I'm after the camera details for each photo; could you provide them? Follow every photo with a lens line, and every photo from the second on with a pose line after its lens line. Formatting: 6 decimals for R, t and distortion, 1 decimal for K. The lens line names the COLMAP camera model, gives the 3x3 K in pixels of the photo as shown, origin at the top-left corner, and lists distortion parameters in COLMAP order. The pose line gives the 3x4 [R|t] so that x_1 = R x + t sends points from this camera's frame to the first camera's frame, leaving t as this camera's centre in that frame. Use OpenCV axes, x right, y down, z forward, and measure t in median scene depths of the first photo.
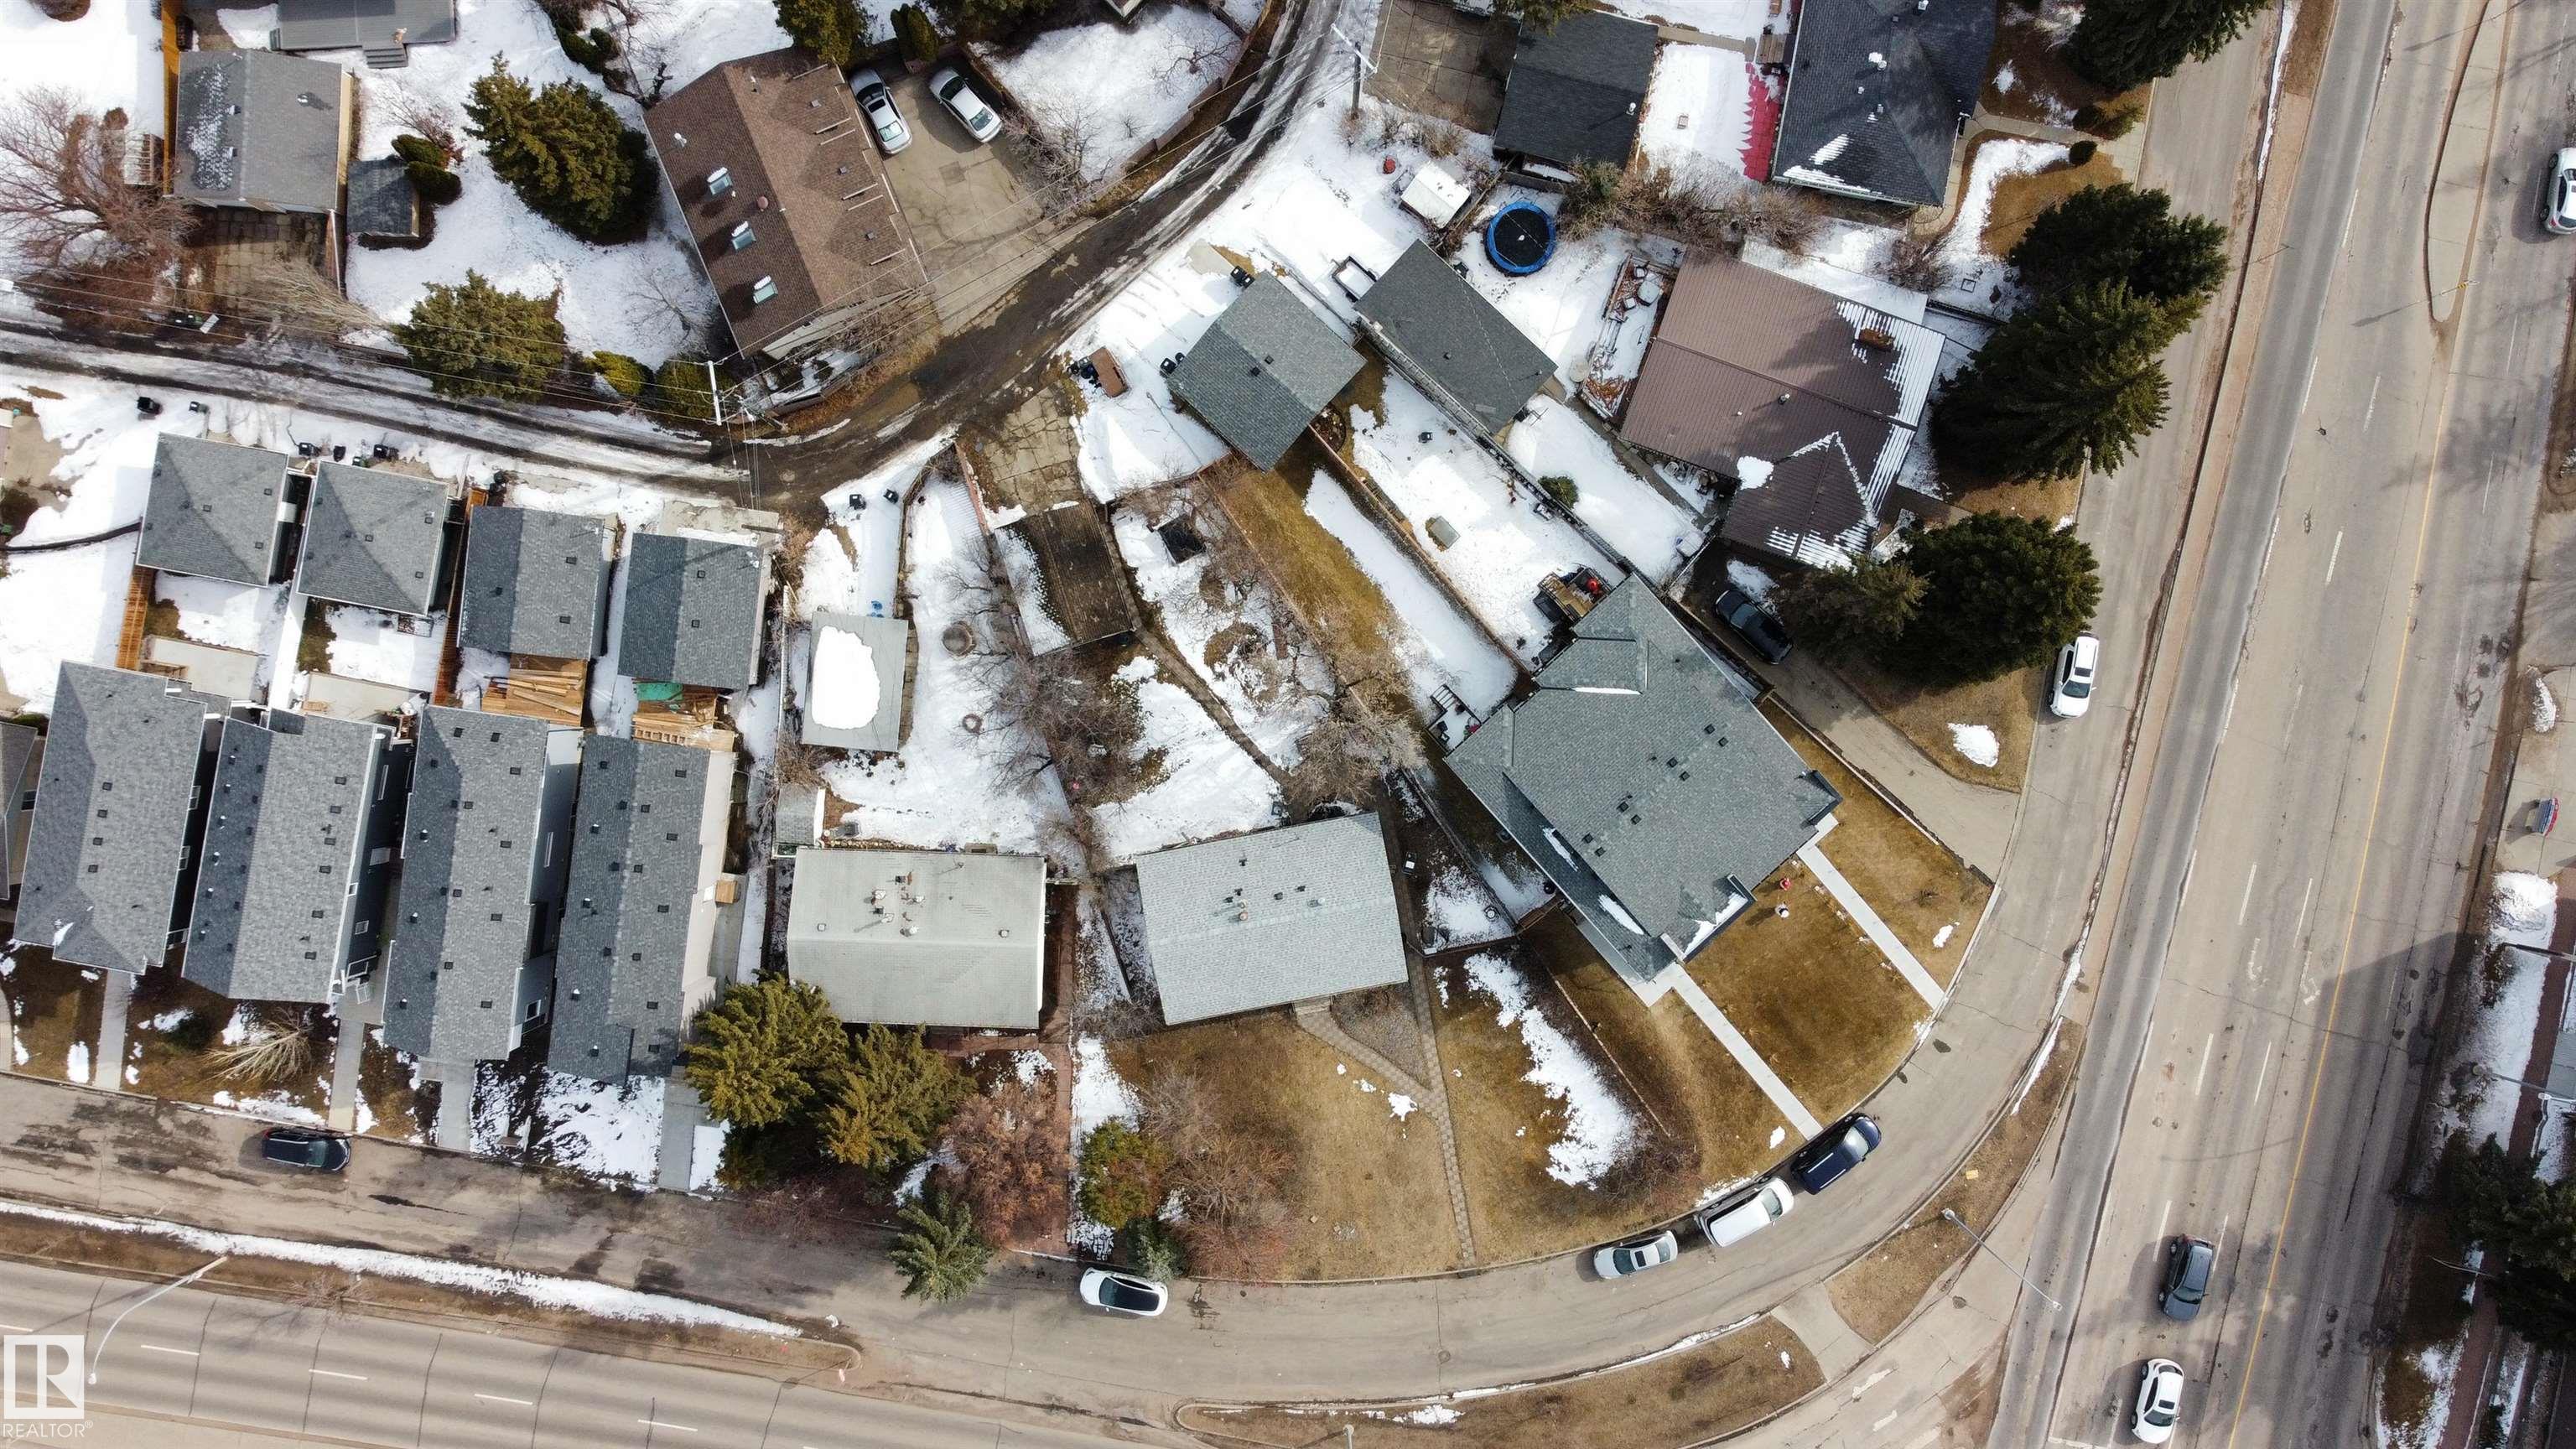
lens RADIAL K [[1926.8, 0, 1278.6], [0, 1926.8, 716.3], [0, 0, 1]] dist [-0.000542, -0.006592]
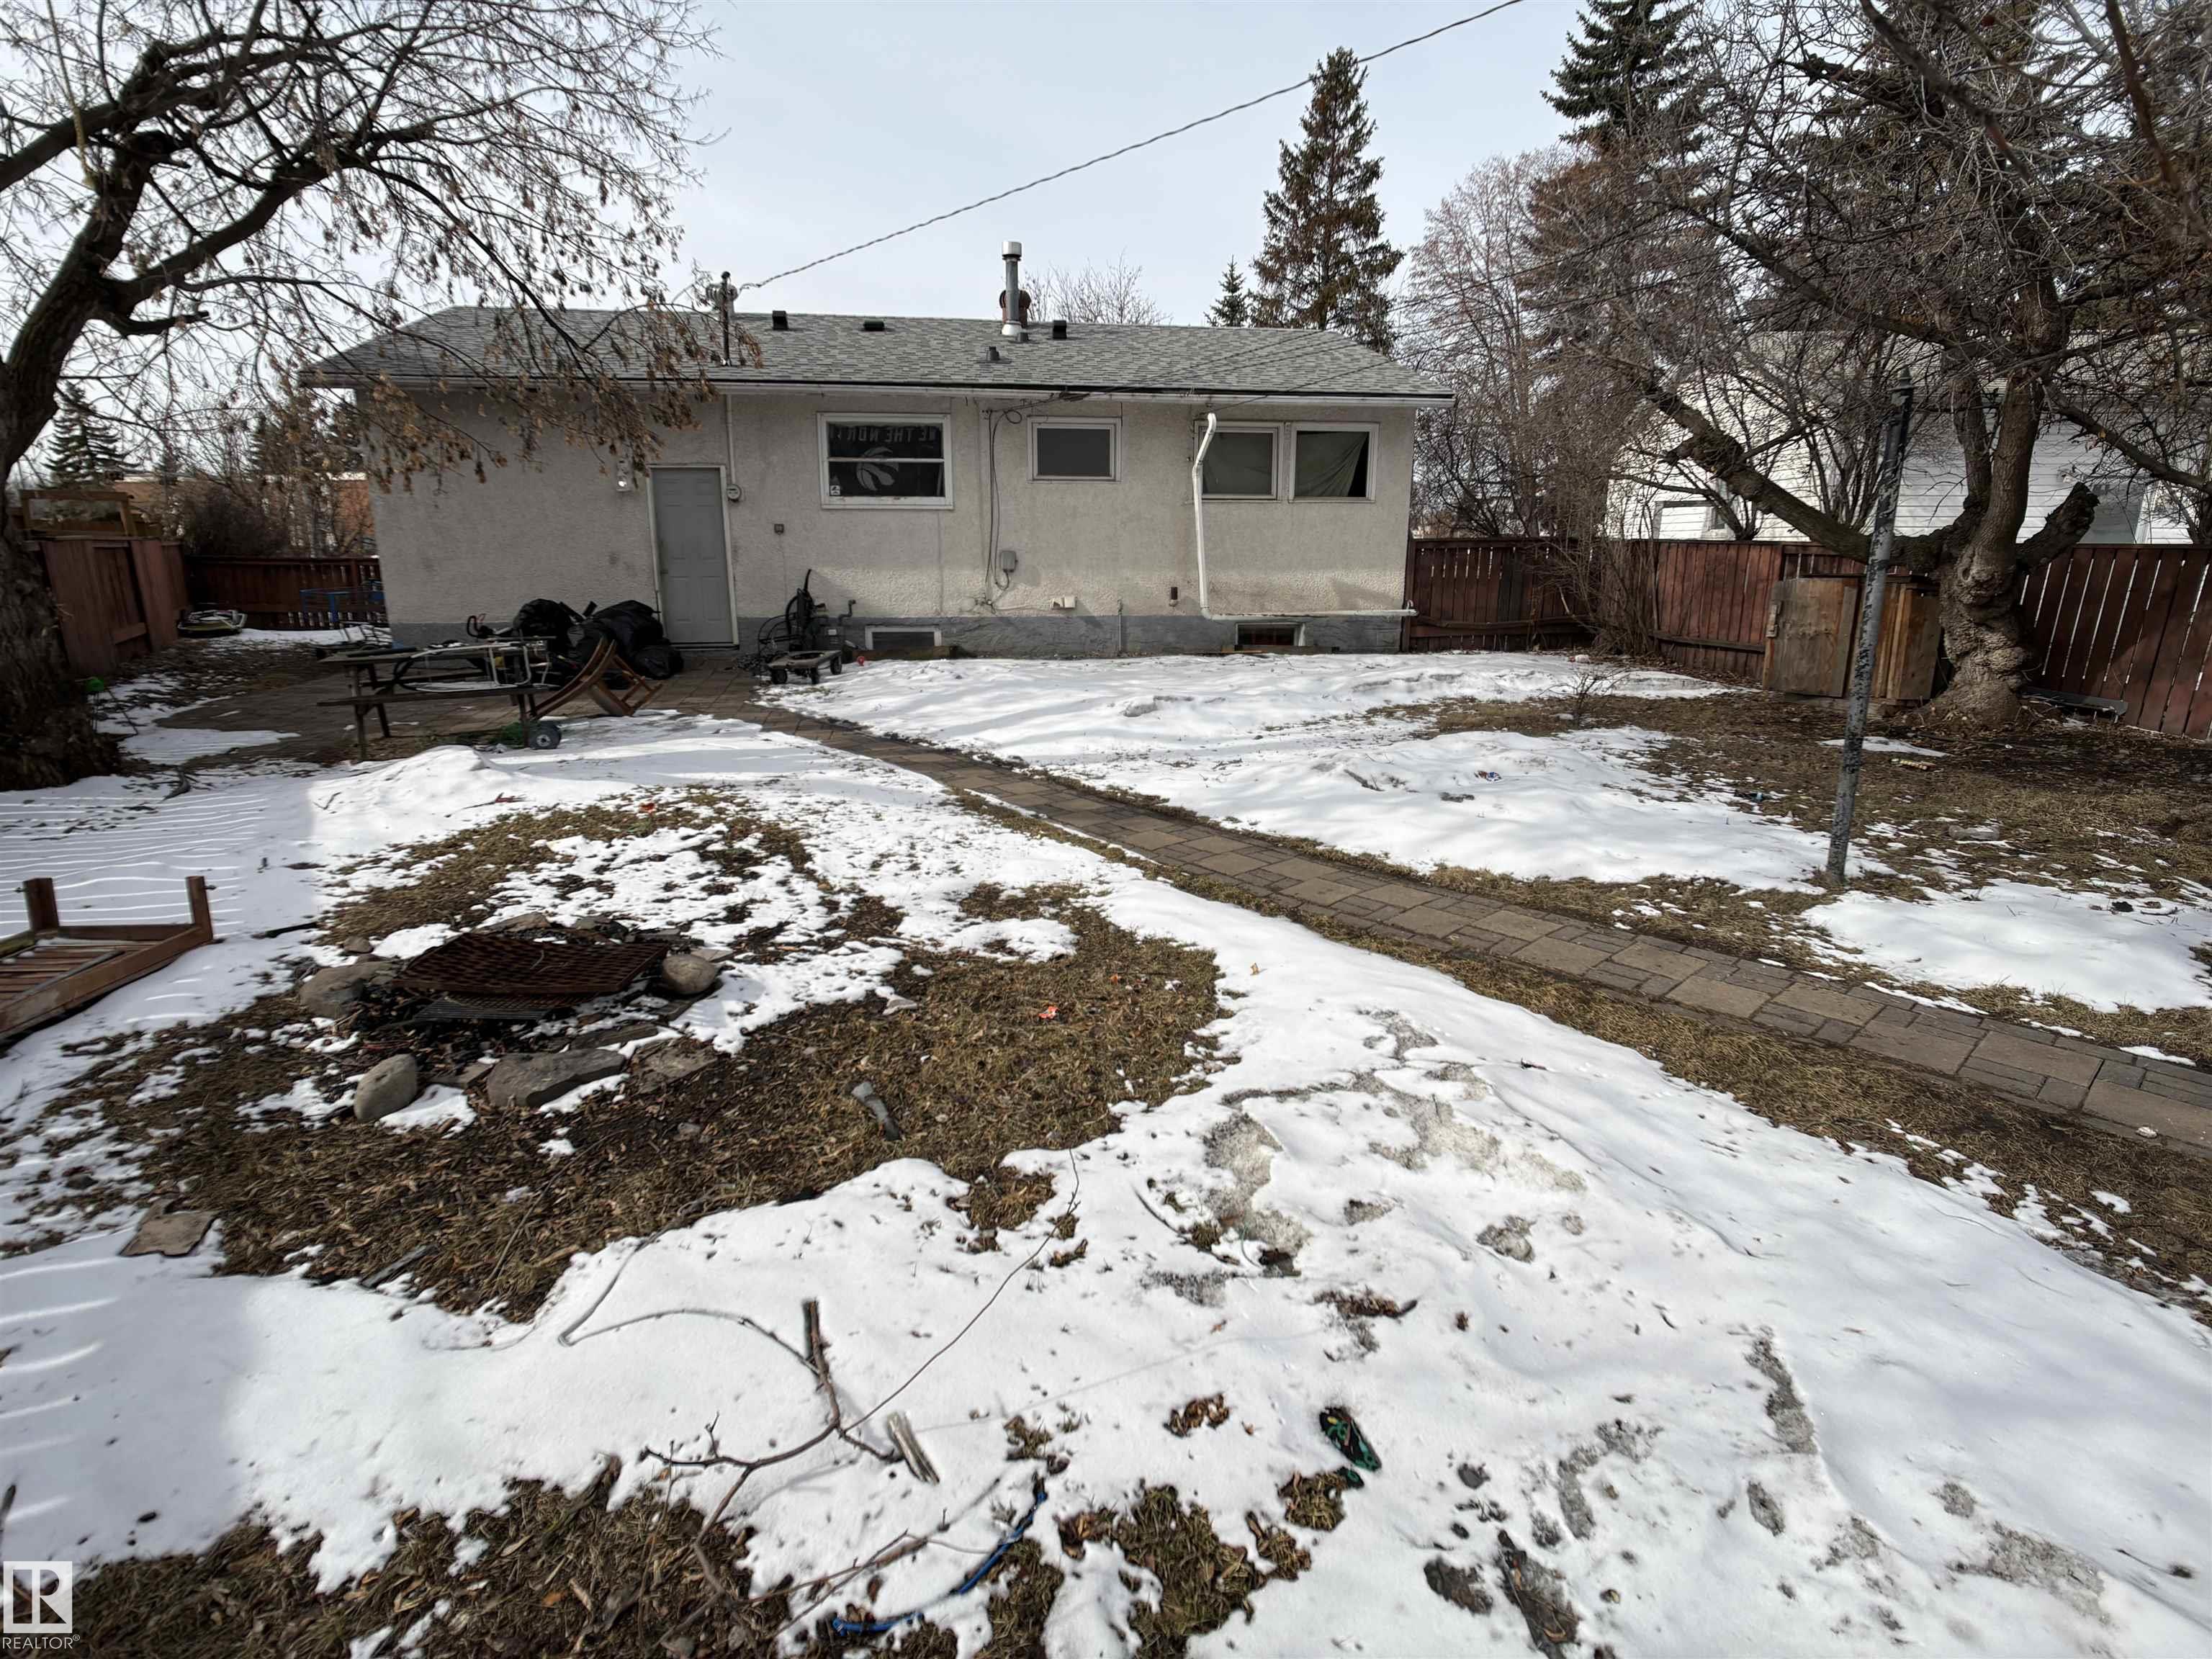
lens RADIAL K [[1111.7, 0, 1109.4], [0, 1111.7, 837.8], [0, 0, 1]] dist [-0.037463, 0.016522]
pose [[-0.999517, -0.021707, 0.022217, -0.035708], [0.027569, -0.290457, 0.956491, -0.067760], [-0.014310, 0.956642, 0.290915, 0.985322]]
